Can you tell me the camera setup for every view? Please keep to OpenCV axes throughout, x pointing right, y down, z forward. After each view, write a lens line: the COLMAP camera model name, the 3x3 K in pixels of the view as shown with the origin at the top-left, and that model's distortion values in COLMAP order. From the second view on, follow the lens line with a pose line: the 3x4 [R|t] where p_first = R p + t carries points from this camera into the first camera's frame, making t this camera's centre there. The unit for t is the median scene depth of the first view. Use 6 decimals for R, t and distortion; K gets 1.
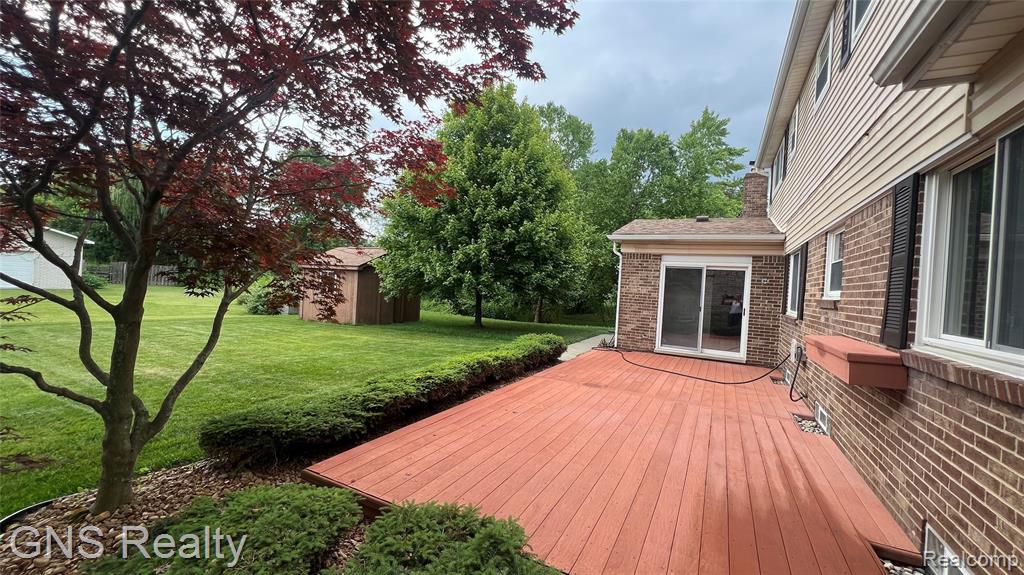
lens RADIAL K [[411.5, 0, 511.1], [0, 411.5, 289.9], [0, 0, 1]] dist [0.000399, -0.000123]
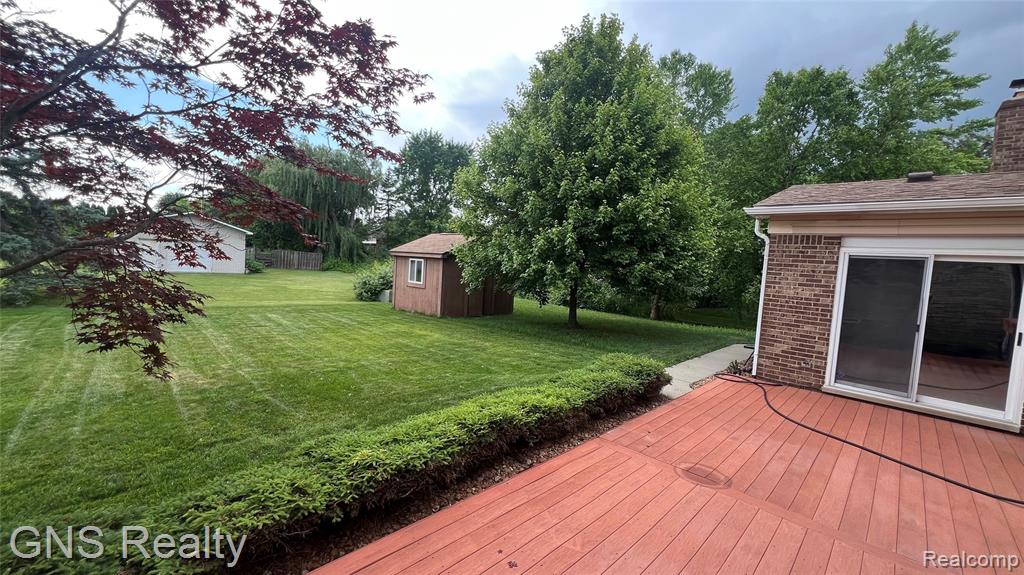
lens RADIAL K [[411.5, 0, 512.5], [0, 411.5, 287.8], [0, 0, 1]] dist [0.000399, -0.000123]
pose [[0.957572, 0.020082, -0.287495, 0.053716], [-0.010643, 0.999353, 0.034359, -0.018902], [0.287999, -0.029842, 0.957166, 0.200181]]
